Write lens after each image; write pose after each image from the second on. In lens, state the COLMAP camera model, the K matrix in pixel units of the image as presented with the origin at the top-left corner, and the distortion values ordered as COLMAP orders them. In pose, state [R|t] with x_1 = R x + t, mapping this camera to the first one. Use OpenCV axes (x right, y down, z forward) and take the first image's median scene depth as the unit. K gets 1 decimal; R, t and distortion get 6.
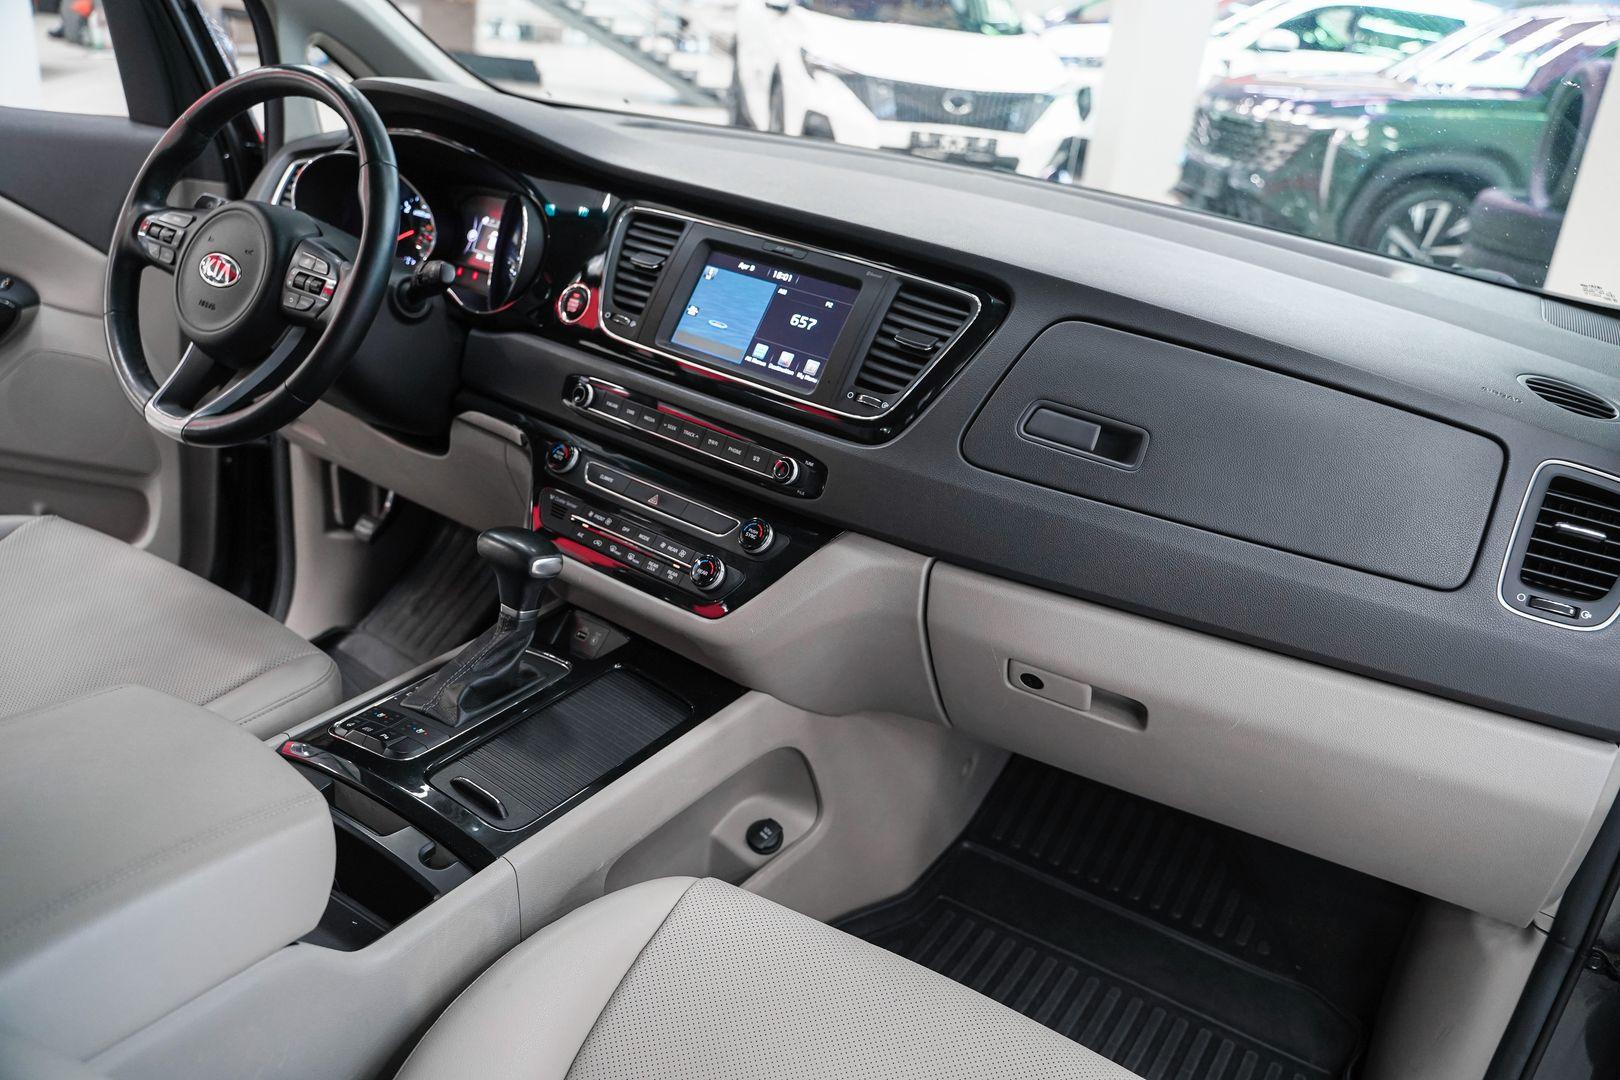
lens RADIAL K [[1323.6, 0, 810.0], [0, 1323.6, 540.0], [0, 0, 1]] dist [-0.132080, 0.114531]
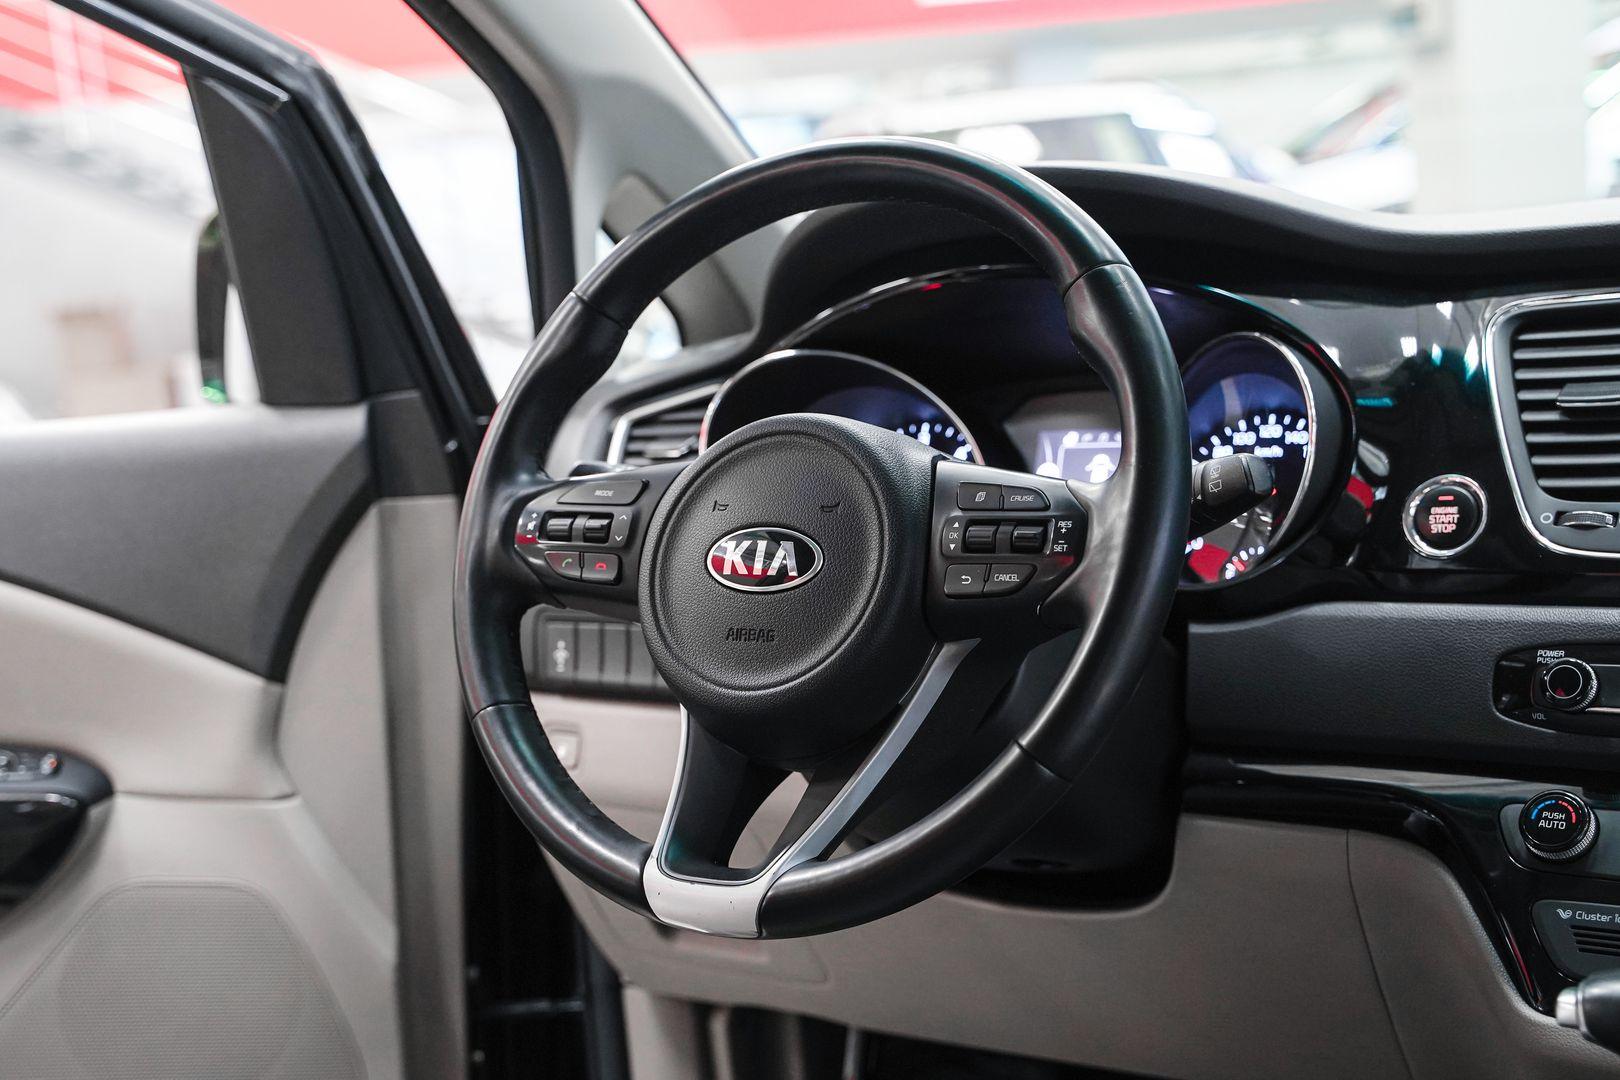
lens RADIAL K [[2244.6, 0, 810.0], [0, 2244.6, 540.0], [0, 0, 1]] dist [0.130705, -0.035081]
pose [[0.981035, -0.193709, -0.006916, -0.429571], [0.184850, 0.945712, -0.267320, 0.007763], [0.058323, 0.260971, 0.963583, 0.200850]]
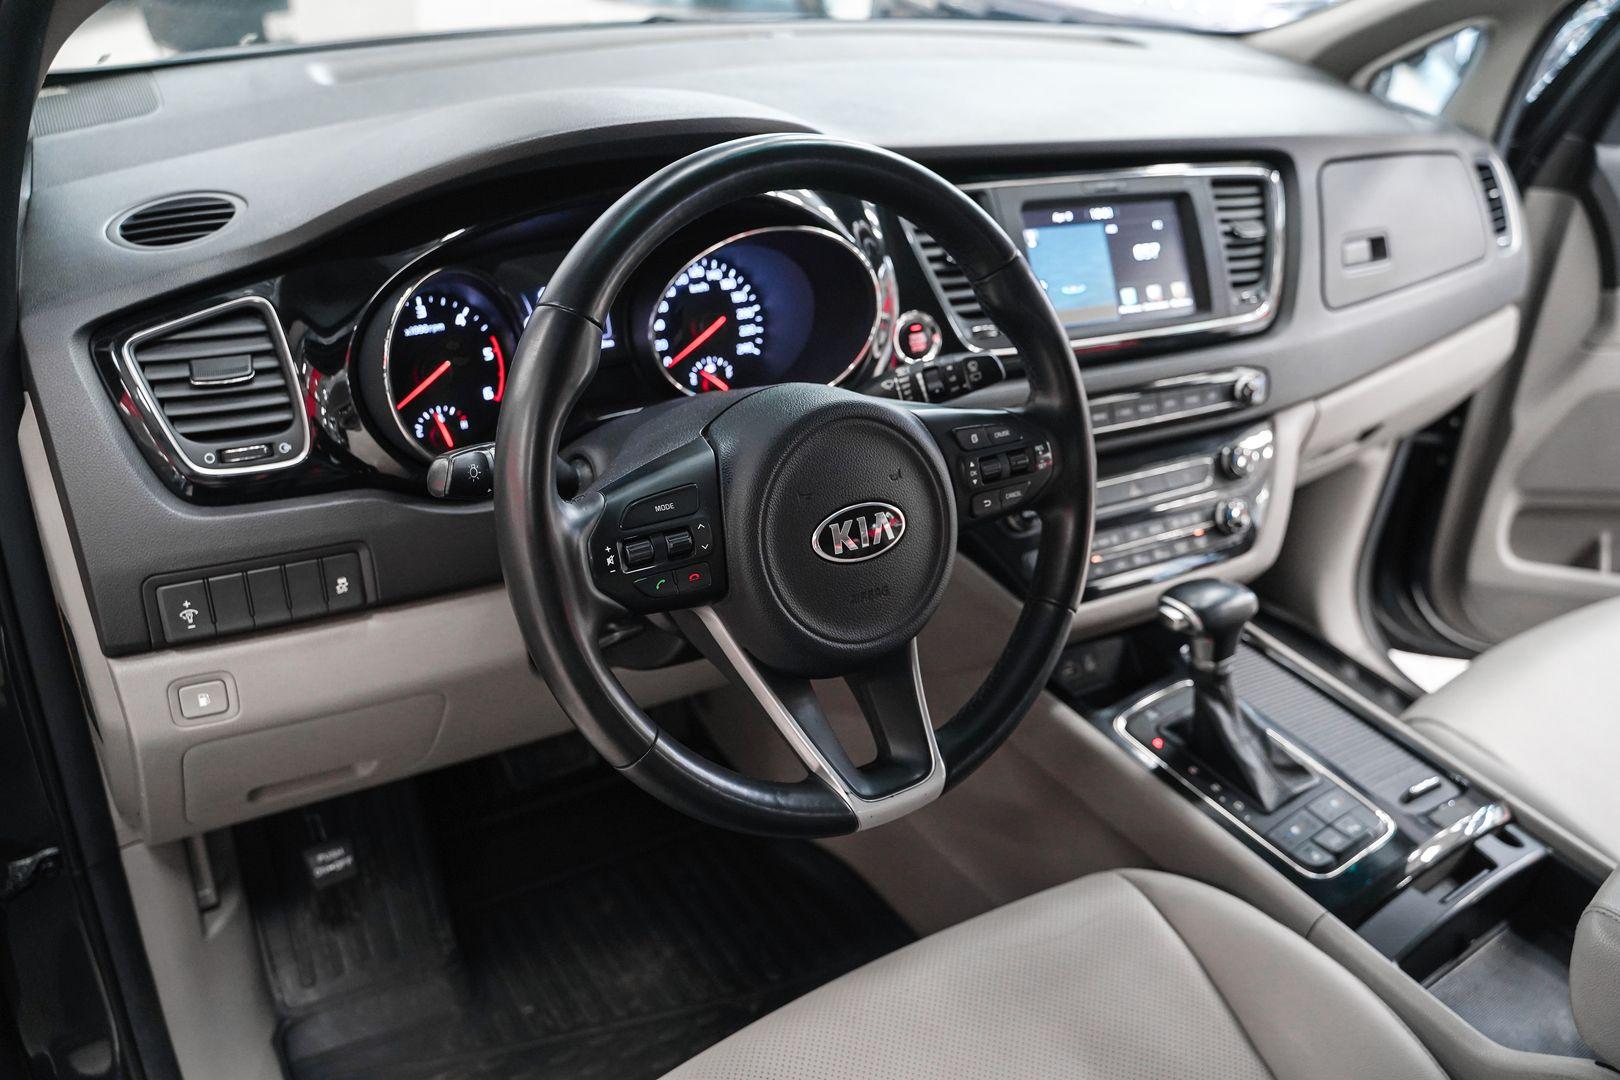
lens RADIAL K [[1323.6, 0, 810.0], [0, 1323.6, 540.0], [0, 0, 1]] dist [-0.132080, 0.114531]
pose [[0.396593, -0.530163, 0.749427, -0.893294], [0.323553, 0.844713, 0.426348, -0.455651], [-0.859085, 0.073393, 0.506543, 0.717994]]
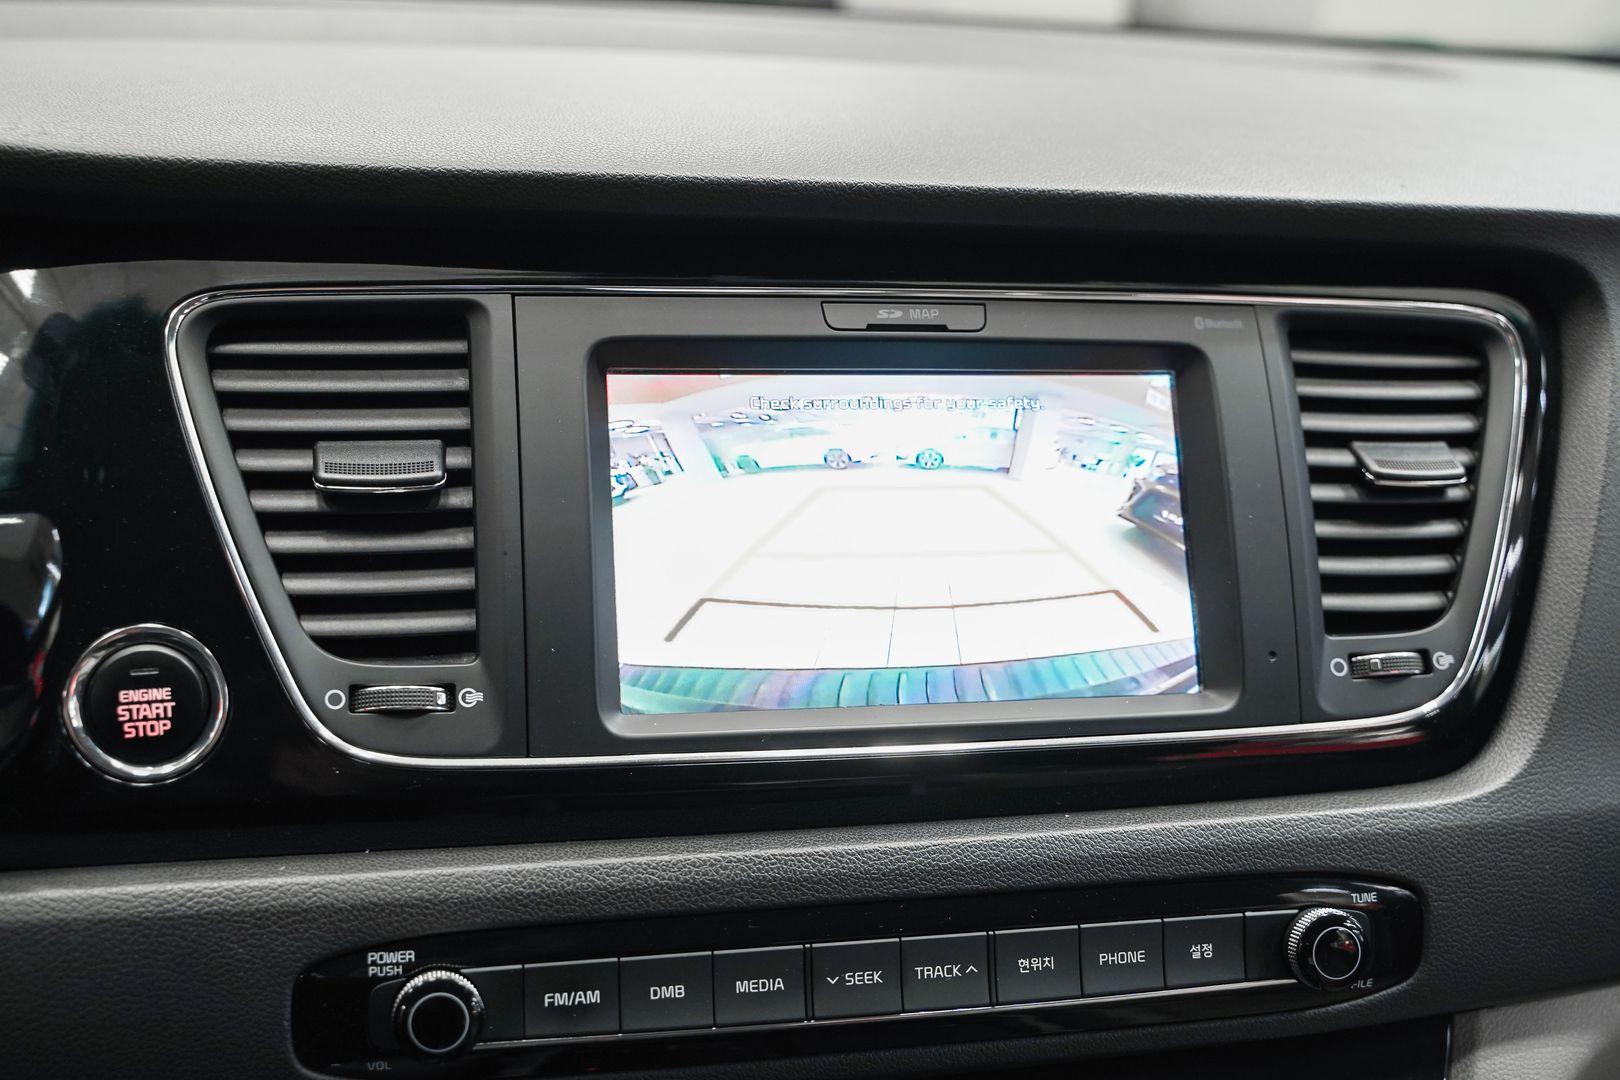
lens RADIAL K [[1857.3, 0, 810.0], [0, 1857.3, 540.0], [0, 0, 1]] dist [-0.002693, -0.000988]
pose [[0.631425, -0.342550, 0.695674, -0.363910], [0.301121, 0.935049, 0.187108, -0.255472], [-0.714583, 0.091337, 0.693562, 0.688223]]
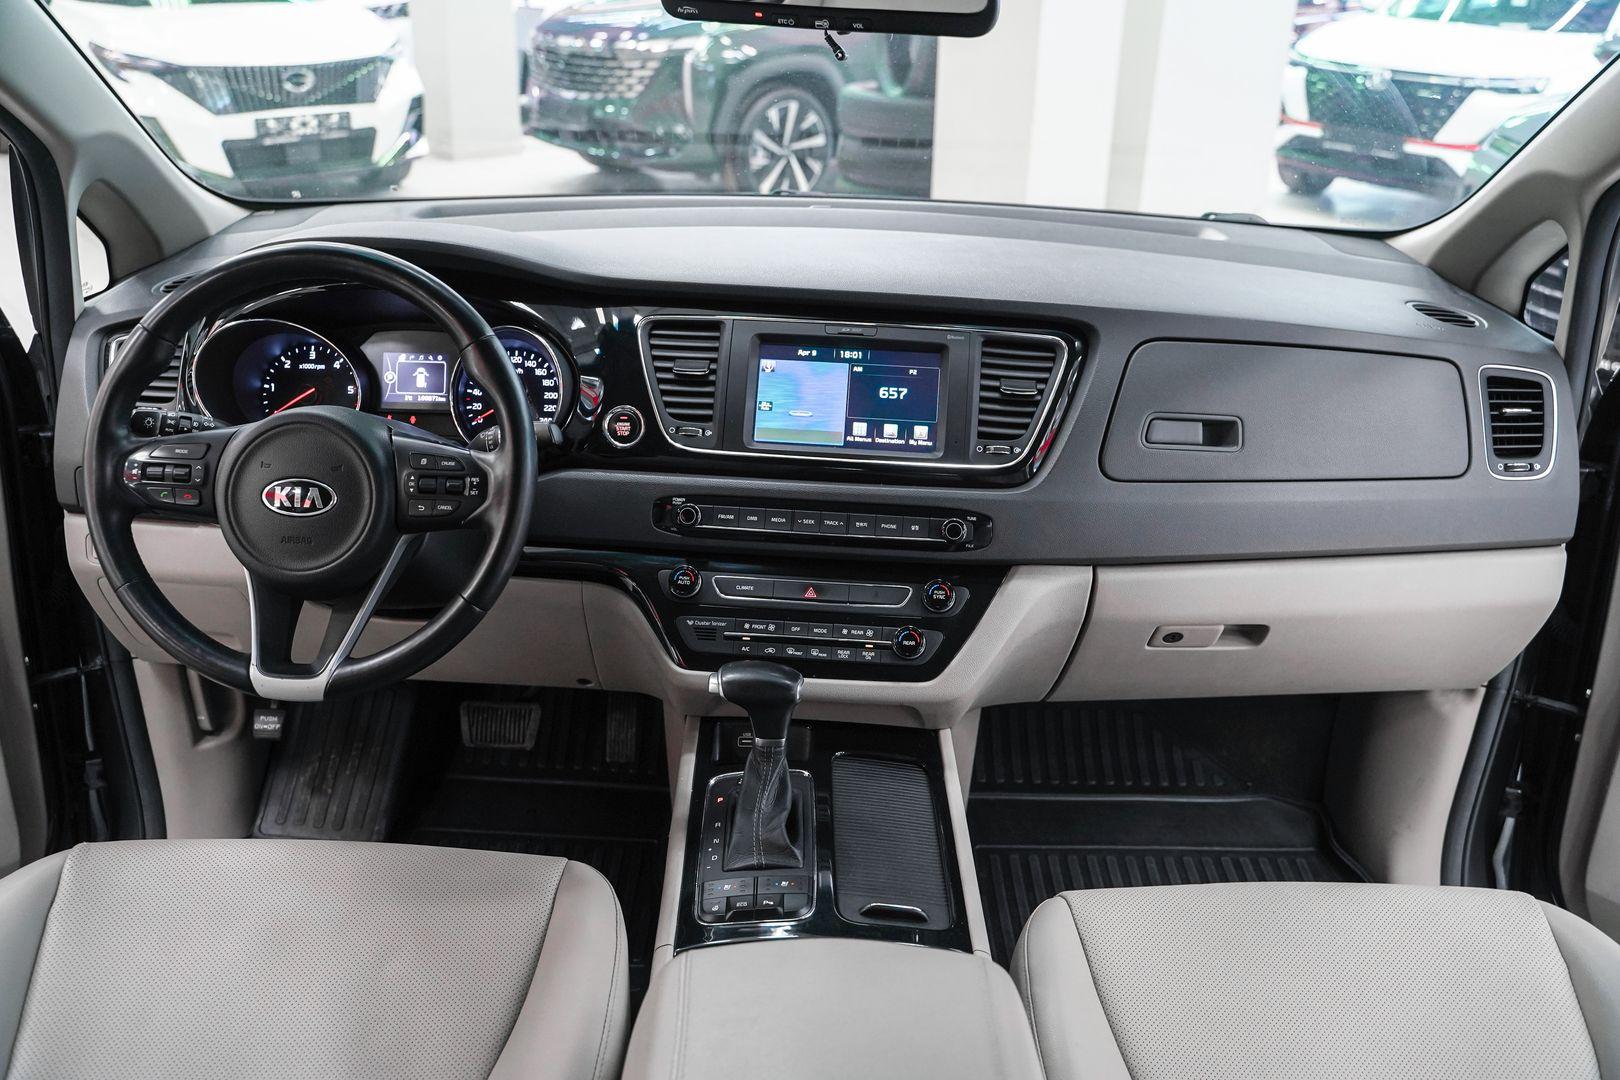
lens RADIAL K [[1335.3, 0, 808.5], [0, 1335.3, 553.1], [0, 0, 1]] dist [-0.133515, 0.124555]
pose [[0.840539, -0.300442, 0.450809, -0.571552], [0.271485, 0.953703, 0.129409, -0.192922], [-0.468818, 0.013614, 0.883190, 0.070908]]
